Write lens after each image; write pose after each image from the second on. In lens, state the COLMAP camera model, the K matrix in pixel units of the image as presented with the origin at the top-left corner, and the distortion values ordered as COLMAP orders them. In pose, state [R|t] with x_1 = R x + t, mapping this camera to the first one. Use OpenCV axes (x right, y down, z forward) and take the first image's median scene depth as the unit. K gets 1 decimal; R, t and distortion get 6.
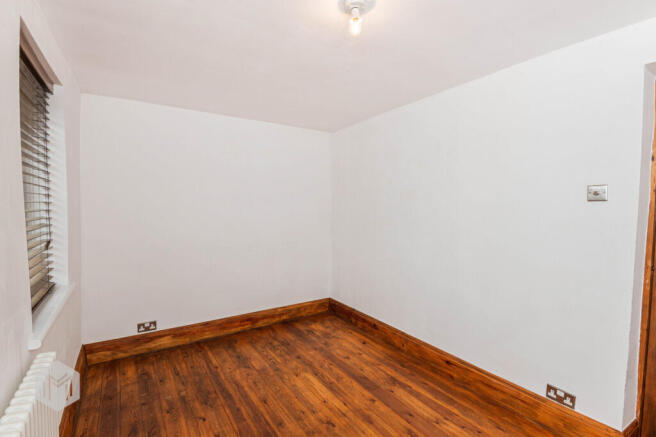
lens RADIAL K [[301.7, 0, 332.2], [0, 301.7, 218.1], [0, 0, 1]] dist [0.058908, -0.036452]
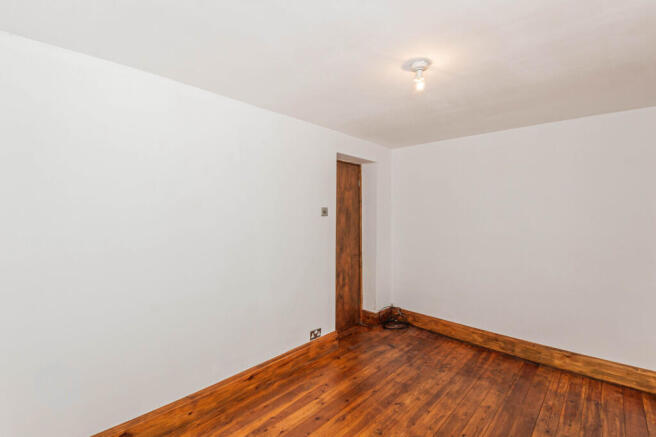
lens RADIAL K [[301.7, 0, 332.2], [0, 301.7, 218.1], [0, 0, 1]] dist [0.058908, -0.036452]
pose [[-0.226077, -0.033514, 0.973533, -0.687065], [0.032236, 0.998603, 0.041864, -0.079920], [-0.973576, 0.040847, -0.224681, 1.050506]]
